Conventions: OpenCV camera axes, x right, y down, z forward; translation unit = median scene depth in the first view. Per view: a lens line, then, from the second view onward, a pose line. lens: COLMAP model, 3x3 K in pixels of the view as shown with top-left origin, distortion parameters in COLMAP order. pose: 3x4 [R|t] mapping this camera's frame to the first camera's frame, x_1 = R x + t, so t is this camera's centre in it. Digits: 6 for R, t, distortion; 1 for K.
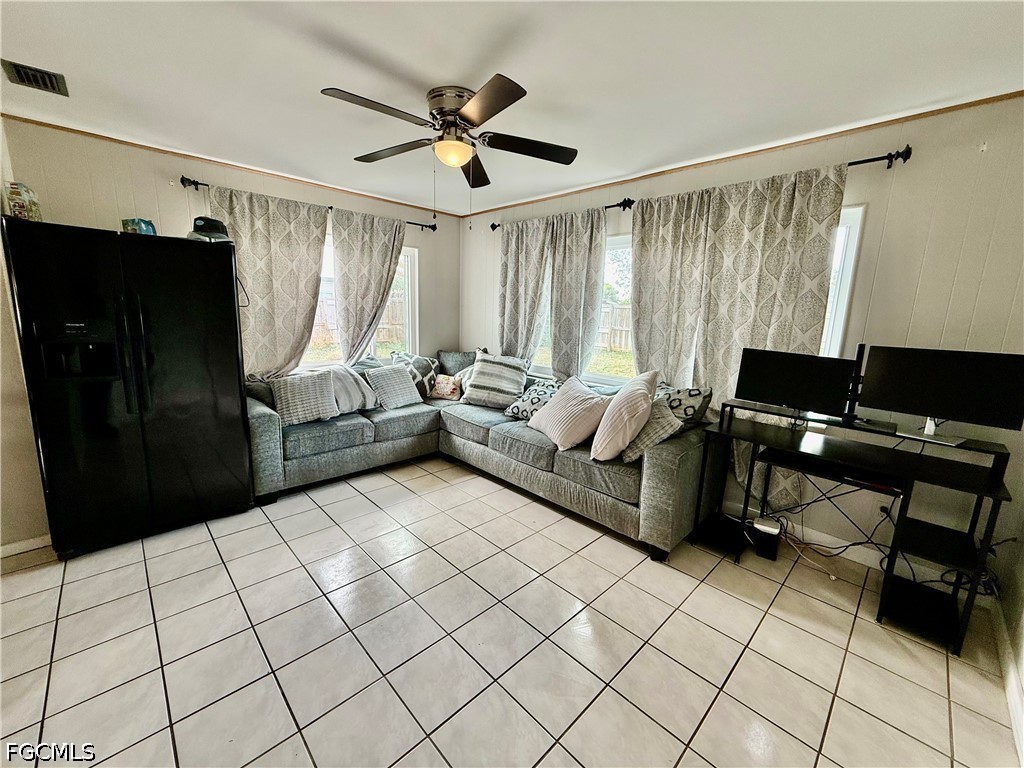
lens RADIAL K [[406.8, 0, 512.0], [0, 406.8, 384.0], [0, 0, 1]] dist [0.001143, 0.000470]
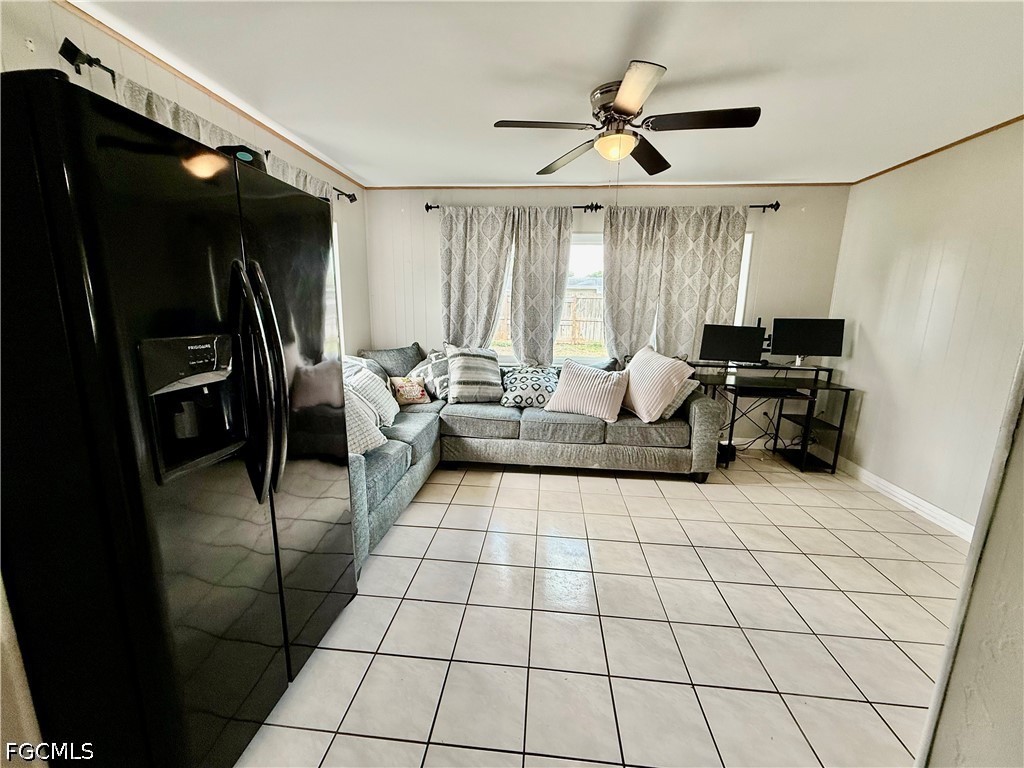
lens RADIAL K [[408.7, 0, 509.5], [0, 408.7, 381.1], [0, 0, 1]] dist [0.003406, 0.000284]
pose [[0.762412, -0.139973, 0.631772, -0.784240], [0.124914, 0.989797, 0.068552, -0.064656], [-0.634921, 0.026652, 0.772117, 0.283170]]
